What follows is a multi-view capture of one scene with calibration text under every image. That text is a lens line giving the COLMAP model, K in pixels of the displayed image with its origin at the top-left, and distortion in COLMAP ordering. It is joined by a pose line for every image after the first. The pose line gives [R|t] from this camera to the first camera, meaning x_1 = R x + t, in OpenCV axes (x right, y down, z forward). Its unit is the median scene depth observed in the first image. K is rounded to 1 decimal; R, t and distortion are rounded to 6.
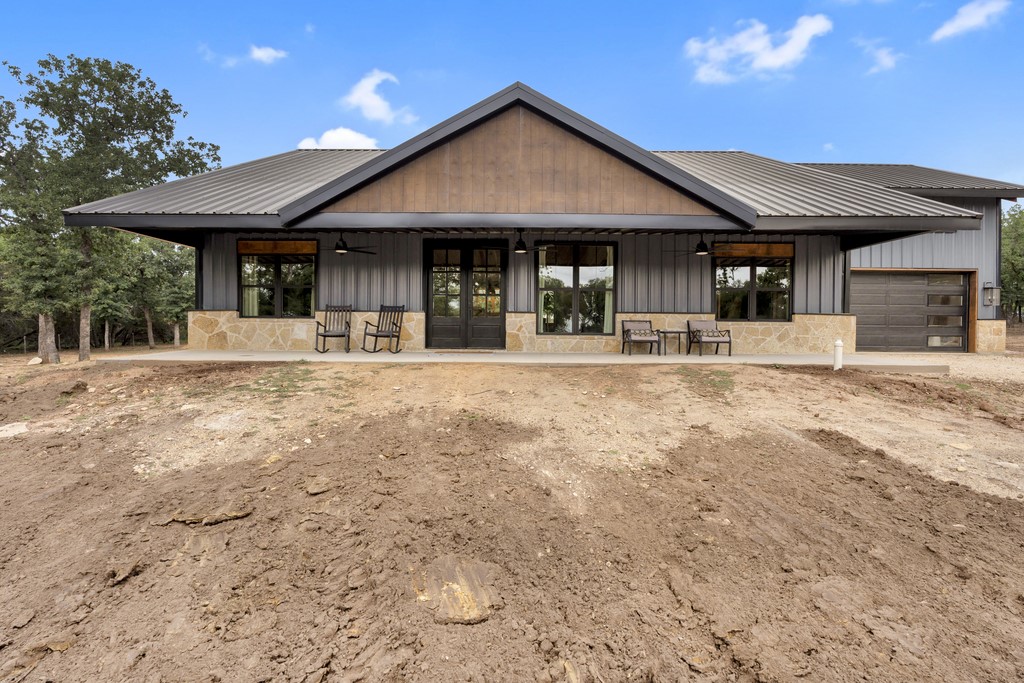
lens RADIAL K [[456.2, 0, 512.0], [0, 456.2, 341.5], [0, 0, 1]] dist [-0.002101, -0.000173]
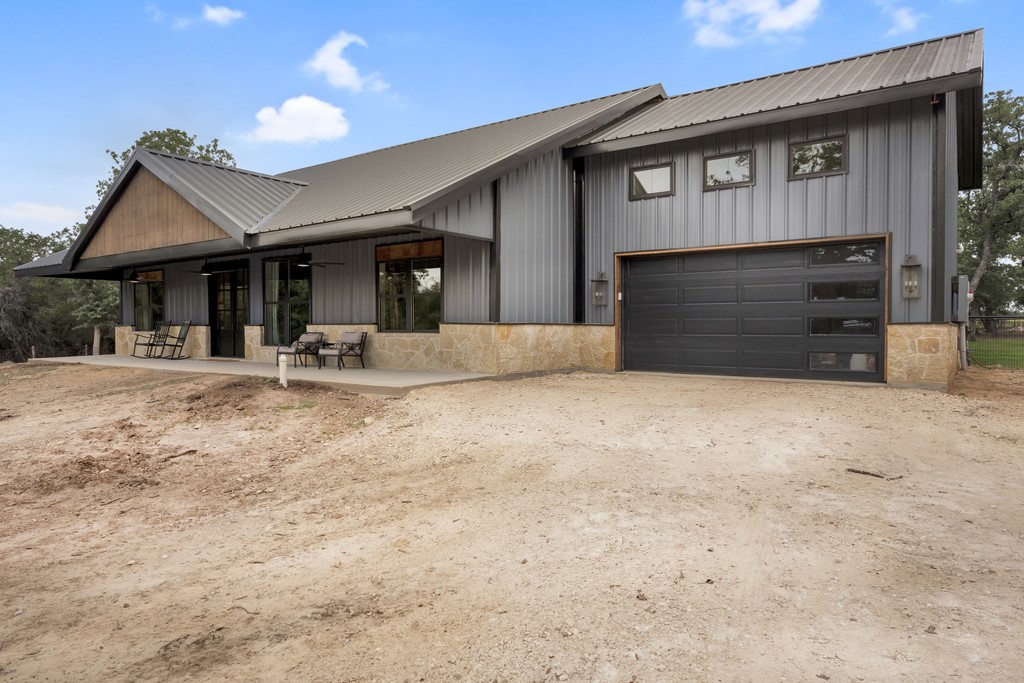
lens RADIAL K [[632.4, 0, 512.0], [0, 632.4, 341.5], [0, 0, 1]] dist [0.001041, 0.000167]
pose [[0.815341, 0.005076, -0.578959, 1.383727], [-0.010950, 0.999918, -0.006654, -0.020924], [0.578878, 0.011765, 0.815329, 0.127374]]
